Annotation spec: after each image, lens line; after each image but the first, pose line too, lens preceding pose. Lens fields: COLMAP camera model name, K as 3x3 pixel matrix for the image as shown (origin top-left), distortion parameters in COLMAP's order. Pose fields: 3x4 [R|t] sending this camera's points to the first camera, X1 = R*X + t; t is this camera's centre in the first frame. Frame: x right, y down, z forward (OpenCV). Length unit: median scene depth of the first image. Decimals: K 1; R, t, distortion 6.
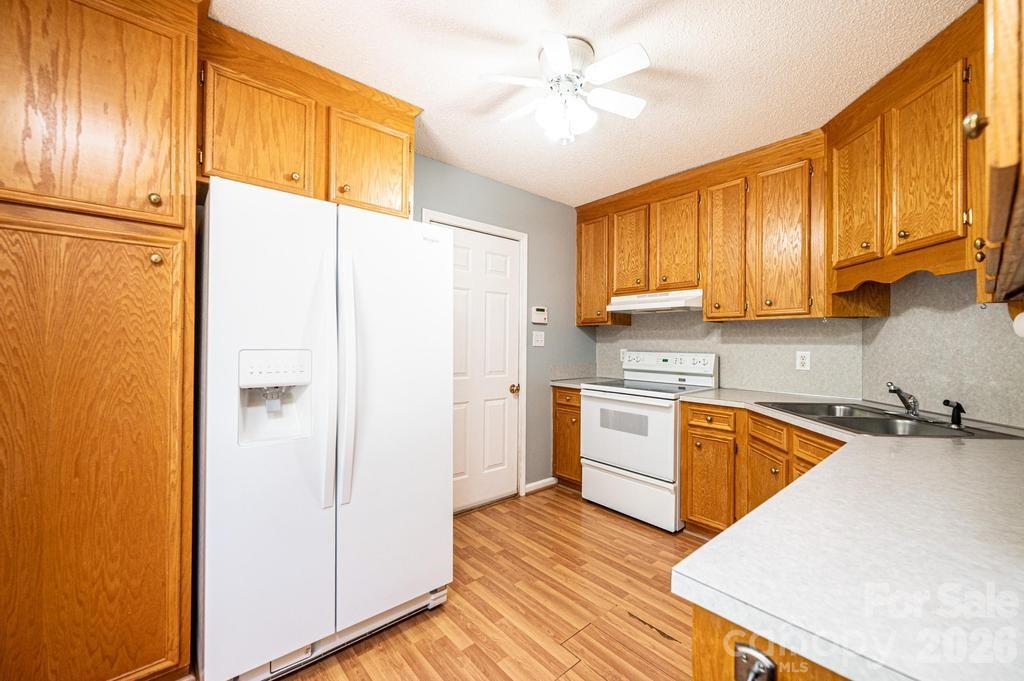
lens RADIAL K [[410.4, 0, 515.2], [0, 410.4, 340.1], [0, 0, 1]] dist [0.004273, -0.000269]
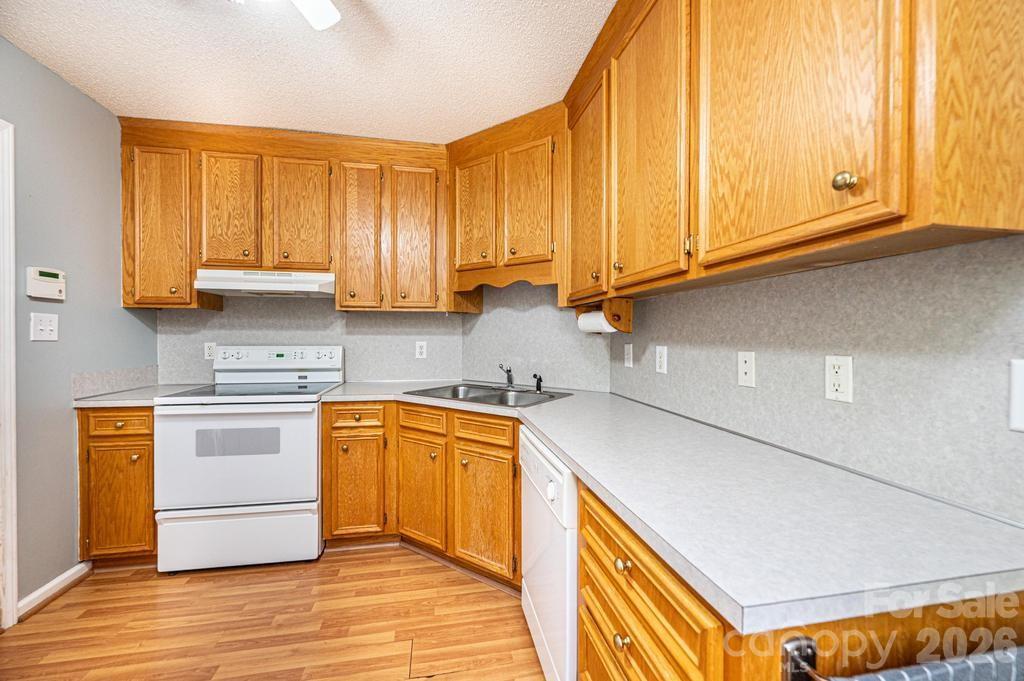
lens RADIAL K [[410.4, 0, 511.0], [0, 410.4, 340.3], [0, 0, 1]] dist [0.004273, -0.000269]
pose [[0.506640, -0.013890, 0.862046, -0.127865], [-0.005164, 0.999803, 0.019145, 0.001315], [-0.862142, -0.014151, 0.506469, 0.223447]]
